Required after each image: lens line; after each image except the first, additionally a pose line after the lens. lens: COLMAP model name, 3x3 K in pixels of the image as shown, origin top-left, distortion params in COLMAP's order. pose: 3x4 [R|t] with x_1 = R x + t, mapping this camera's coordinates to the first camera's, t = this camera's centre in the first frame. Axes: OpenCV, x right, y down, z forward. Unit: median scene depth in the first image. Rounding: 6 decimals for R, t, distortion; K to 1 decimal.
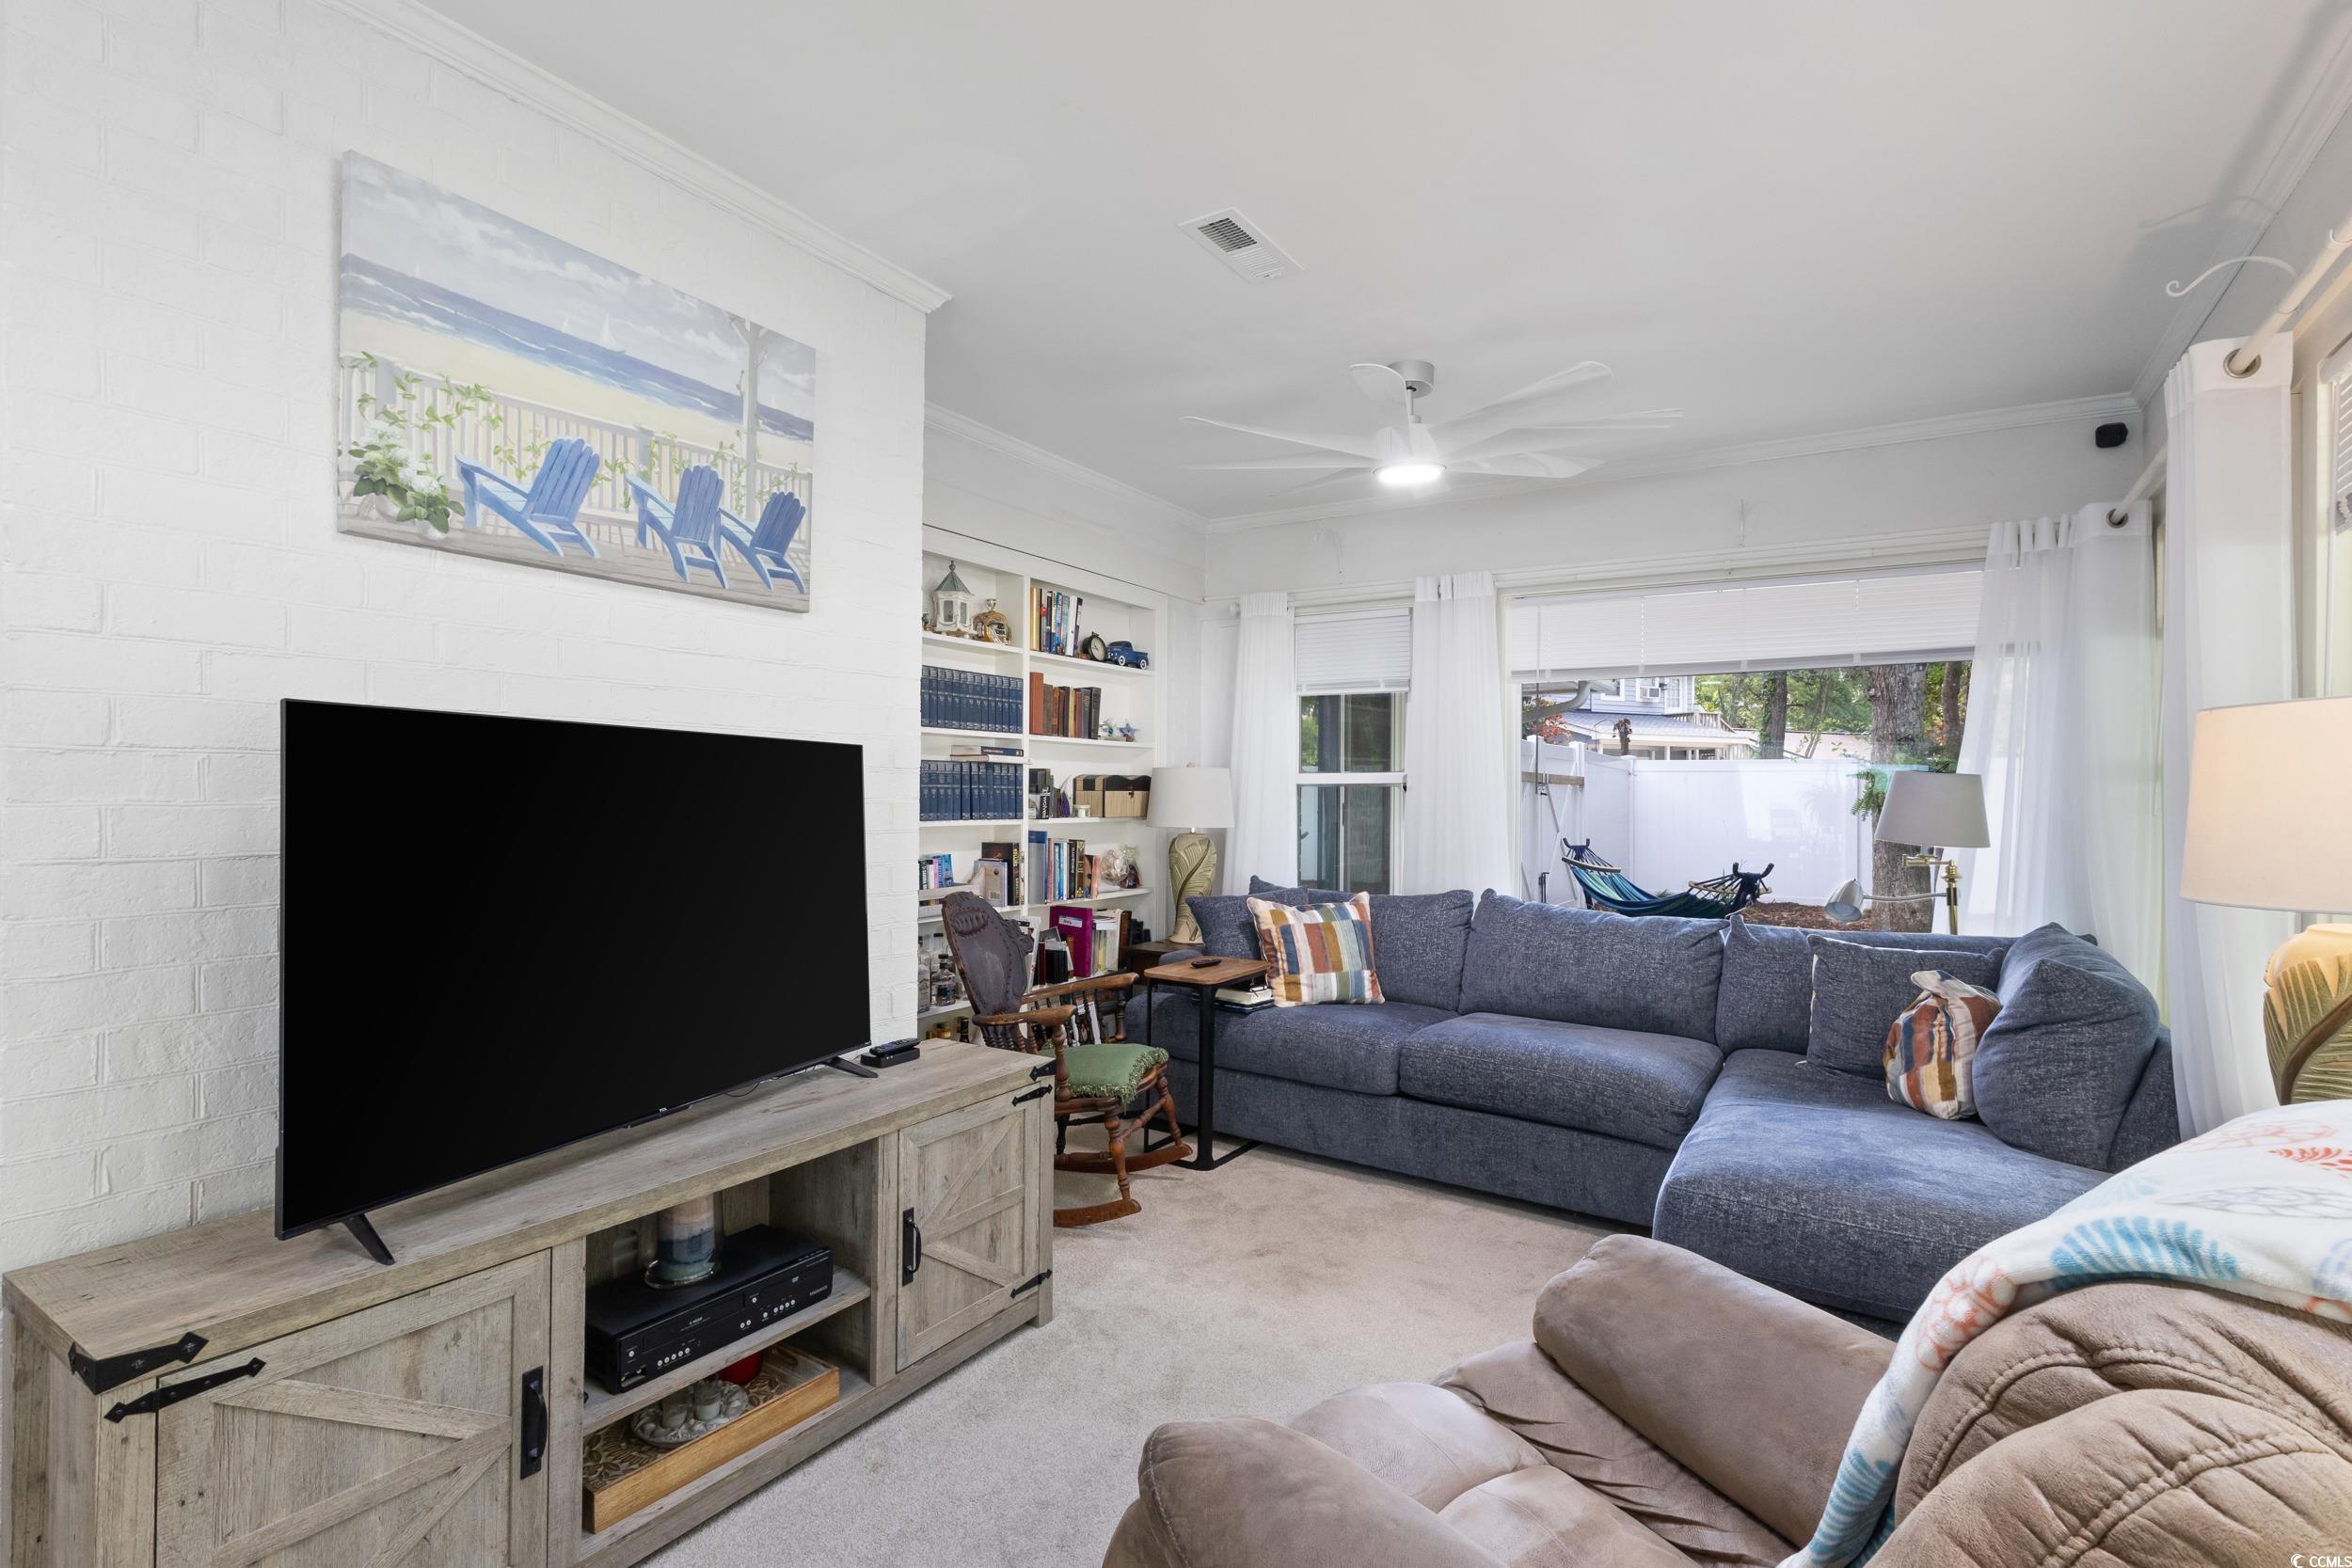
lens RADIAL K [[1088.8, 0, 1176.0], [0, 1088.8, 784.0], [0, 0, 1]] dist [-0.002773, 0.000200]
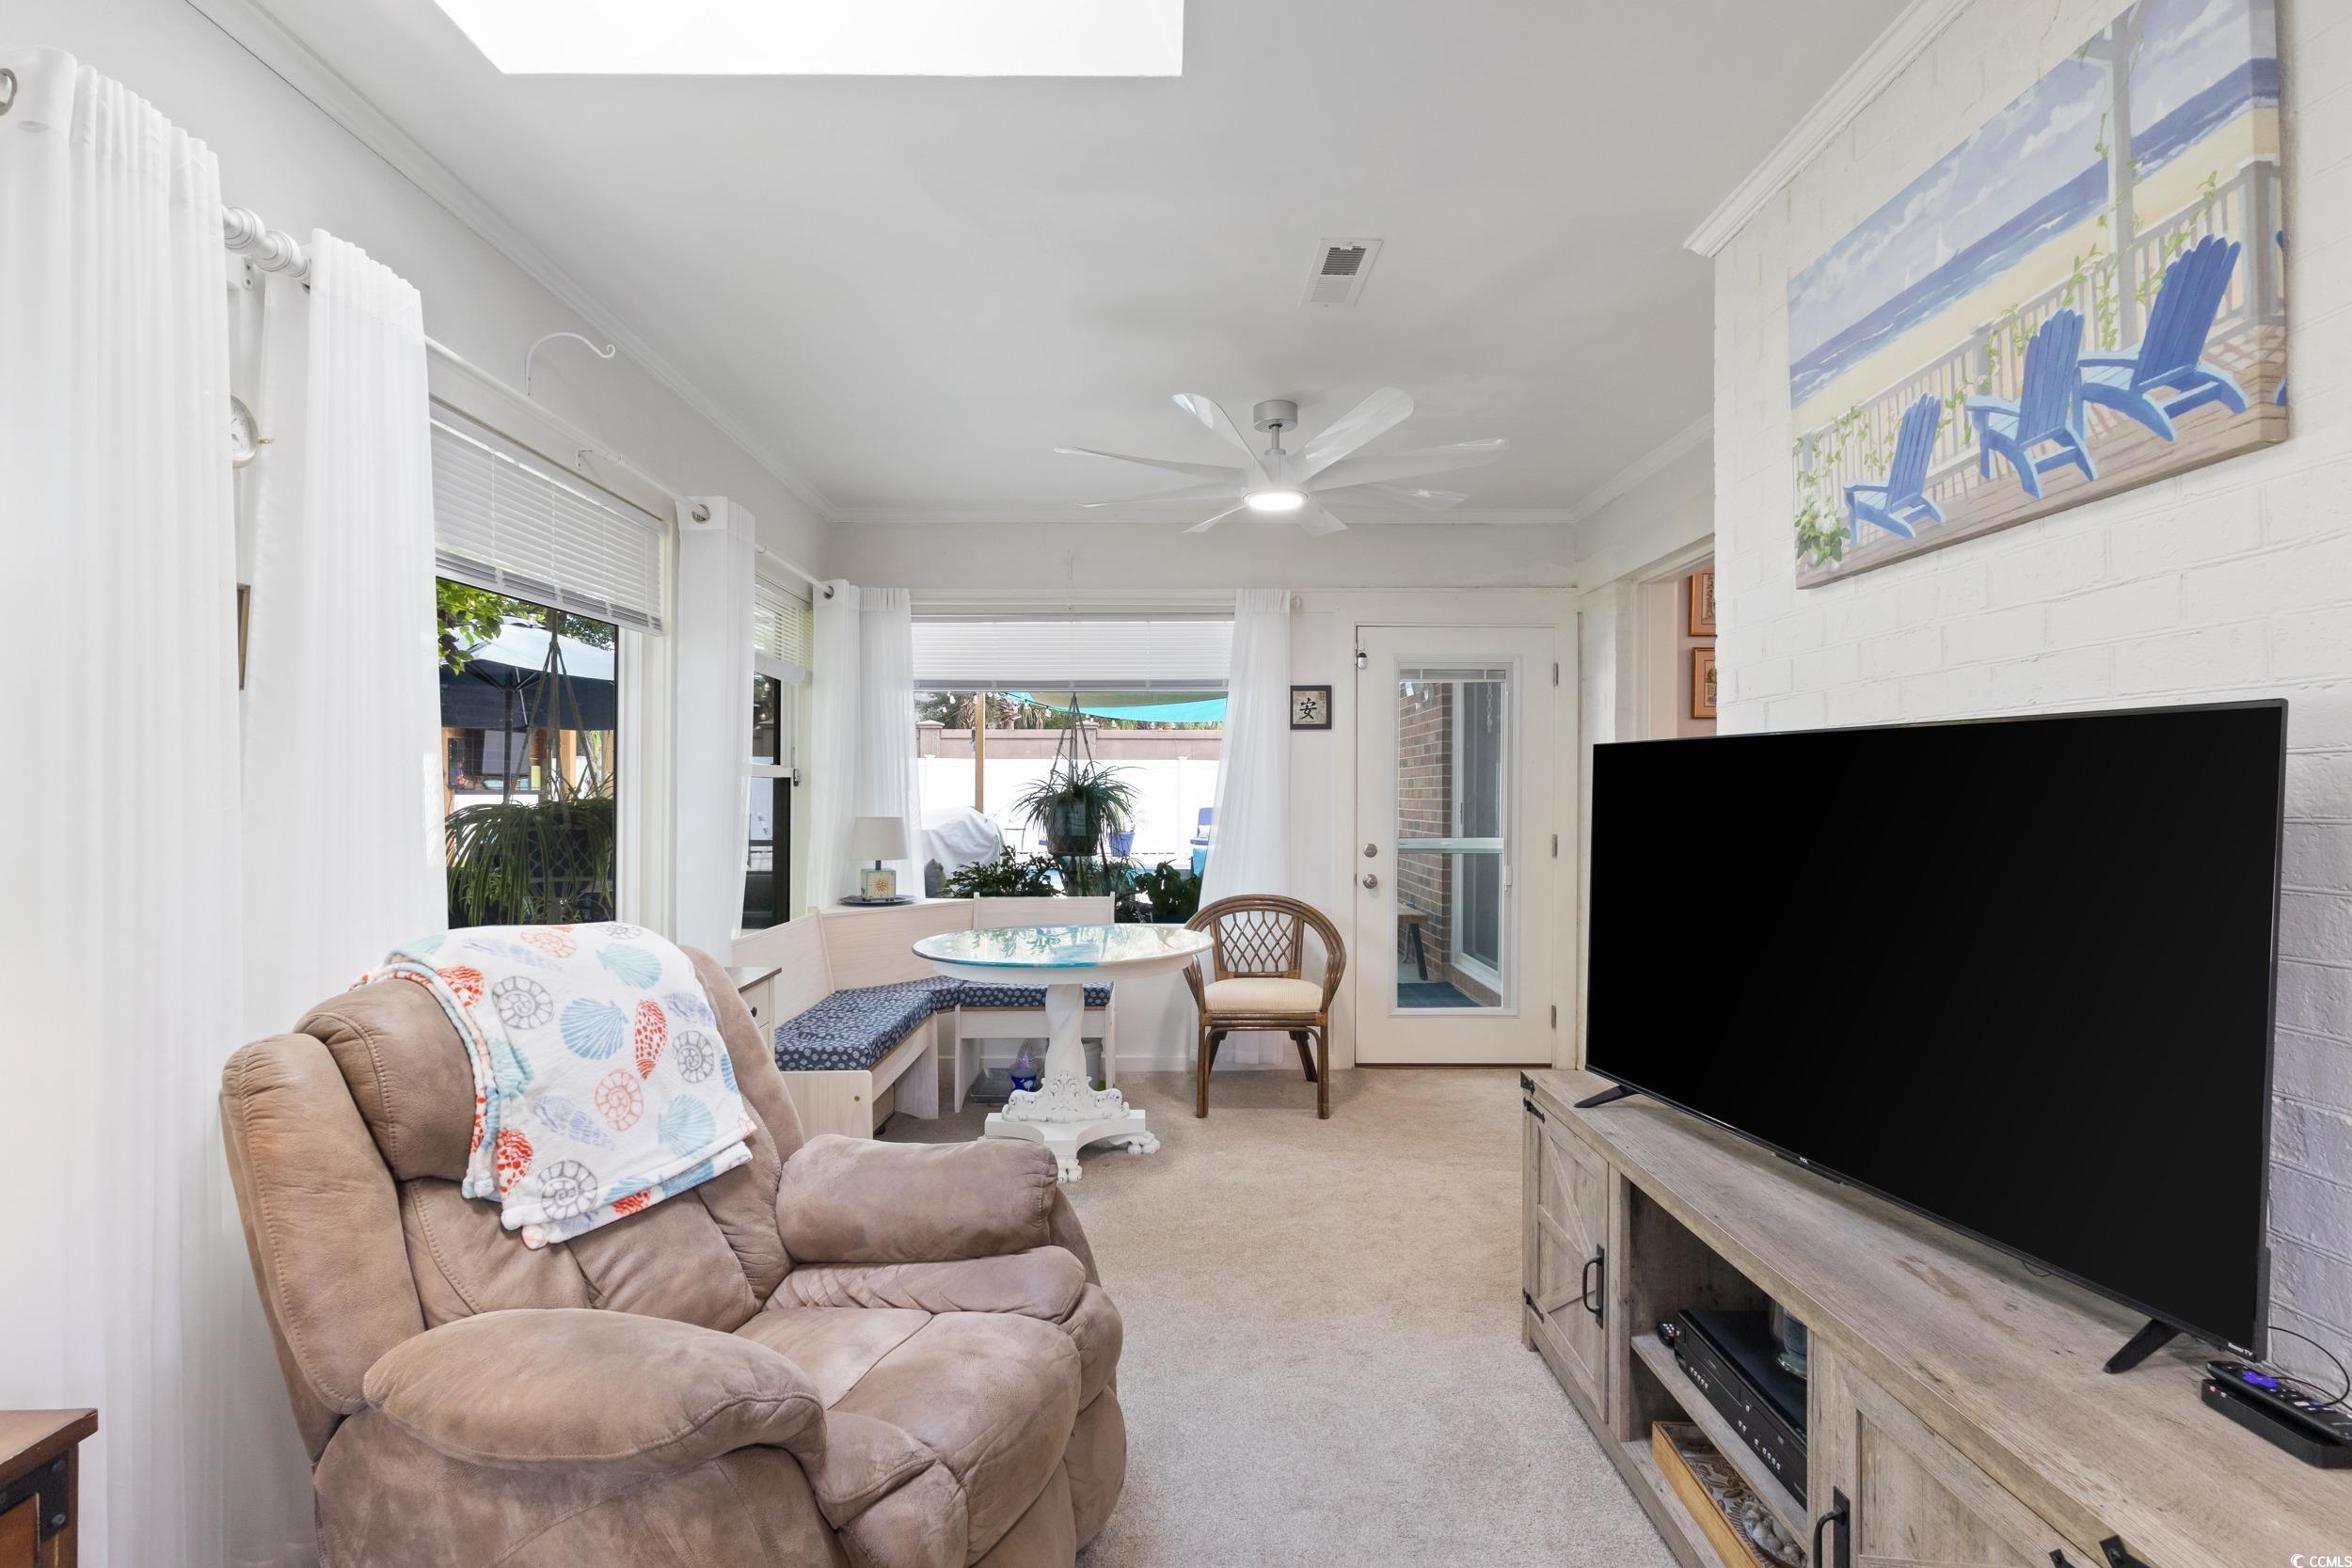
lens RADIAL K [[1088.8, 0, 1176.0], [0, 1088.8, 784.0], [0, 0, 1]] dist [-0.002773, 0.000200]
pose [[-0.834621, -0.010239, -0.550730, 0.406221], [0.001665, 0.999776, -0.021110, 0.009873], [0.550823, -0.018536, -0.834416, 1.332760]]
